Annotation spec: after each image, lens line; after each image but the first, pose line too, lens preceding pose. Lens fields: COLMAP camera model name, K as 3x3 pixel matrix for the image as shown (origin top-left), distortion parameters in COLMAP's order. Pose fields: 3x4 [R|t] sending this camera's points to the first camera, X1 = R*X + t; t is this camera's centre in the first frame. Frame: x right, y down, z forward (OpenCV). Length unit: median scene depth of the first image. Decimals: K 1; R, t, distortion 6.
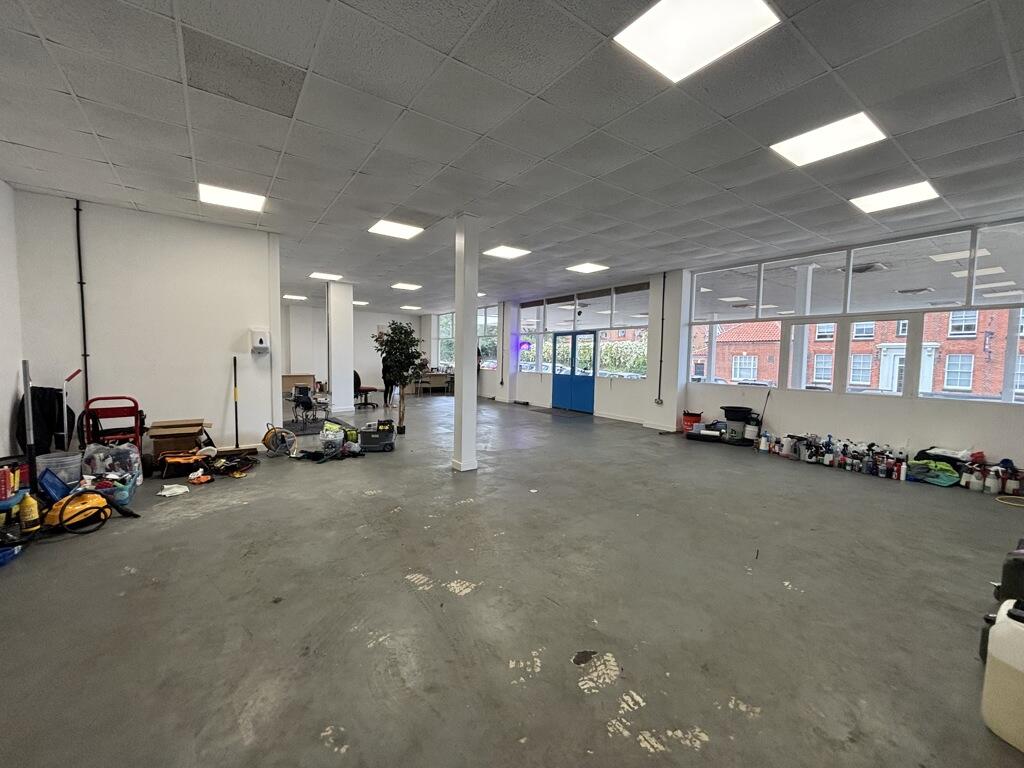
lens RADIAL K [[413.0, 0, 511.4], [0, 413.0, 382.2], [0, 0, 1]] dist [0.001709, -0.001116]
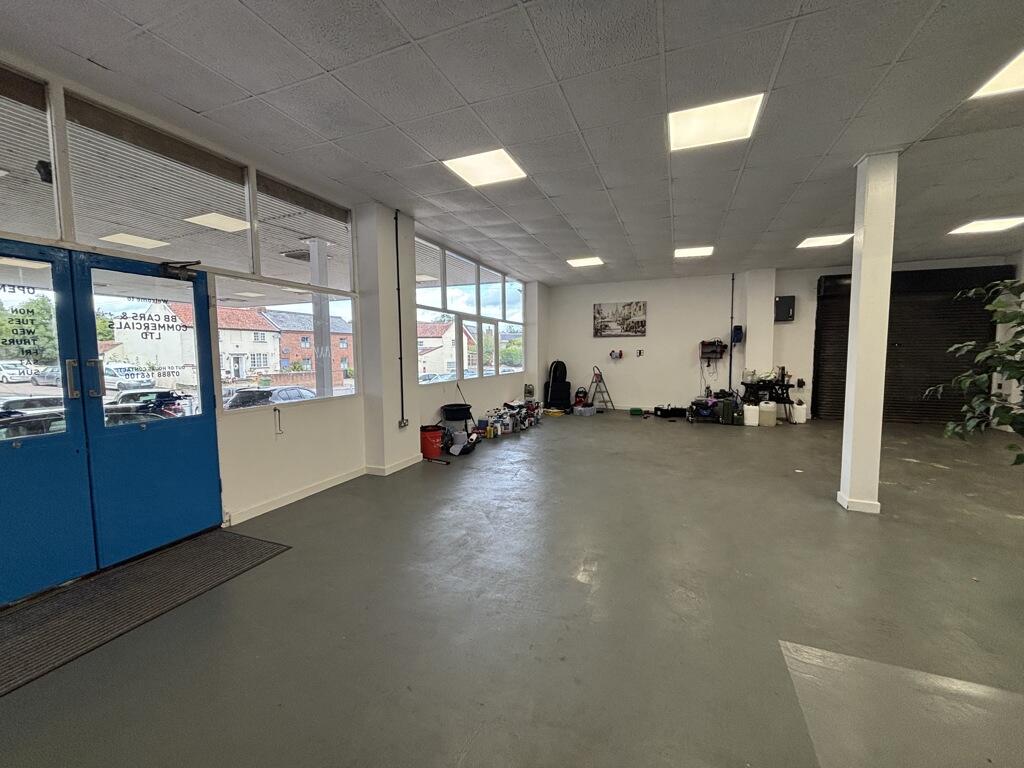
lens RADIAL K [[413.0, 0, 513.8], [0, 413.0, 385.1], [0, 0, 1]] dist [0.001709, -0.001116]
pose [[-0.537968, -0.083354, 0.838834, -0.210153], [0.048419, 0.990401, 0.129467, -0.070704], [-0.841573, 0.110265, -0.528769, 1.015769]]
